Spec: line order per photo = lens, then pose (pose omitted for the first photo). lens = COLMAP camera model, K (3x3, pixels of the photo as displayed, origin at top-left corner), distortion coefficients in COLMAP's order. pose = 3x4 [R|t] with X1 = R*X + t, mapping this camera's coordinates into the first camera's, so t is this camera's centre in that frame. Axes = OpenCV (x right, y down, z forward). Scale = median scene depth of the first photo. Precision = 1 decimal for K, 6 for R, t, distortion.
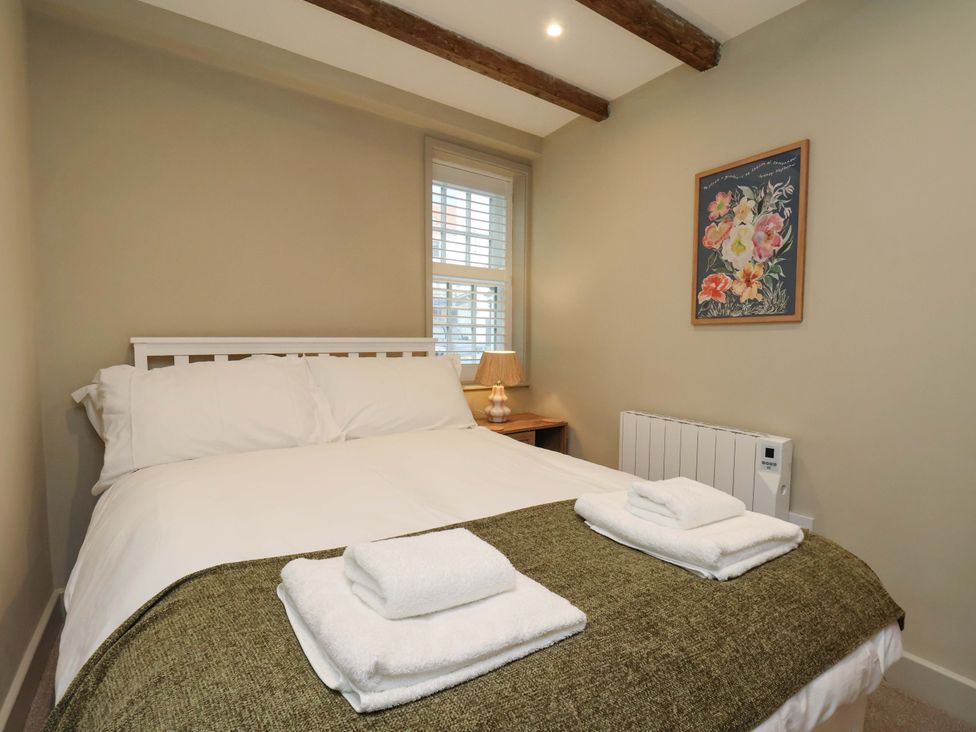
lens RADIAL K [[515.6, 0, 492.3], [0, 515.6, 373.7], [0, 0, 1]] dist [-0.002685, -0.012039]
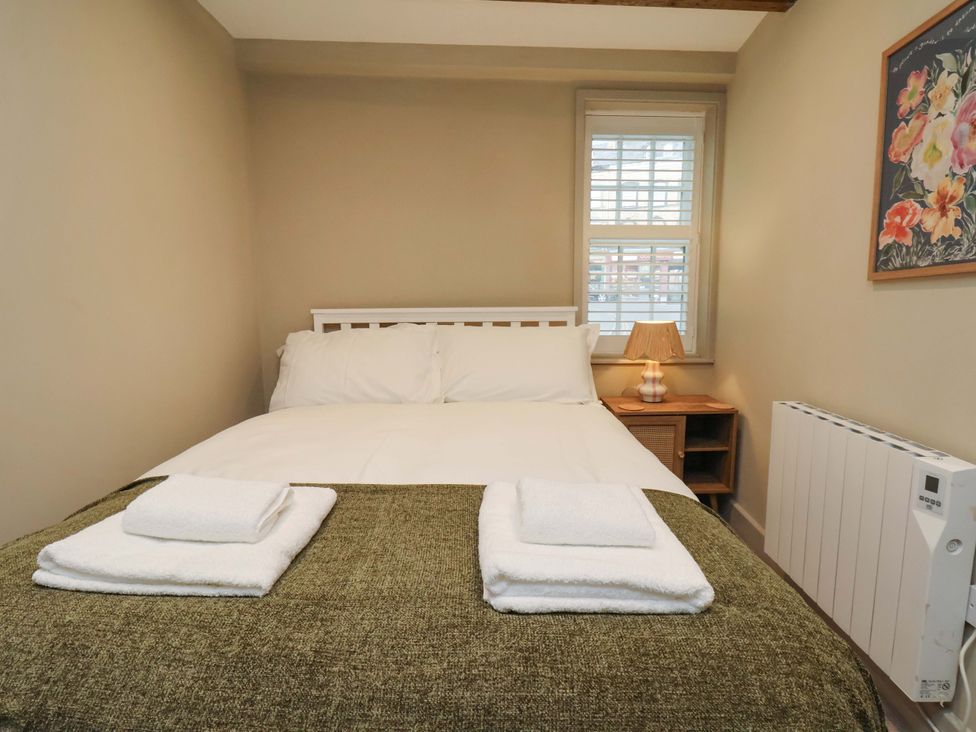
lens RADIAL K [[515.6, 0, 487.1], [0, 515.6, 374.0], [0, 0, 1]] dist [-0.002685, -0.012039]
pose [[0.815949, 0.061077, -0.574889, 0.400296], [-0.029255, 0.997492, 0.064453, -0.003085], [0.577383, -0.035772, 0.815689, 0.168767]]
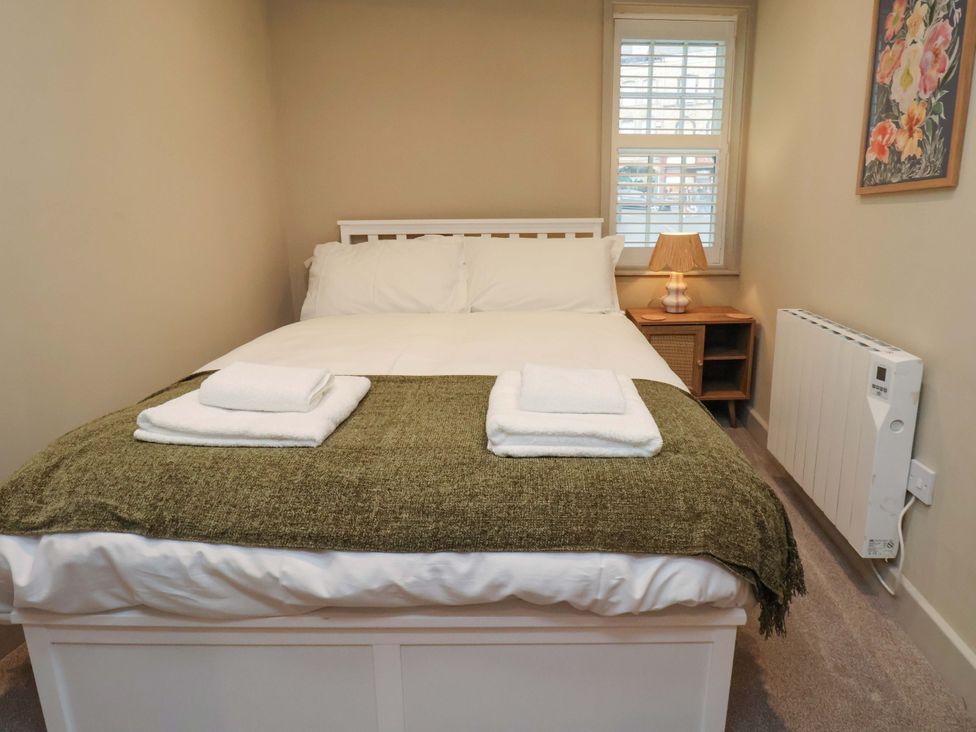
lens RADIAL K [[567.5, 0, 536.8], [0, 567.5, 339.6], [0, 0, 1]] dist [-0.003305, -0.011381]
pose [[0.823790, 0.107339, -0.556640, 0.518112], [-0.029518, 0.988700, 0.146970, 0.002527], [0.566126, -0.104642, 0.817650, 0.066287]]
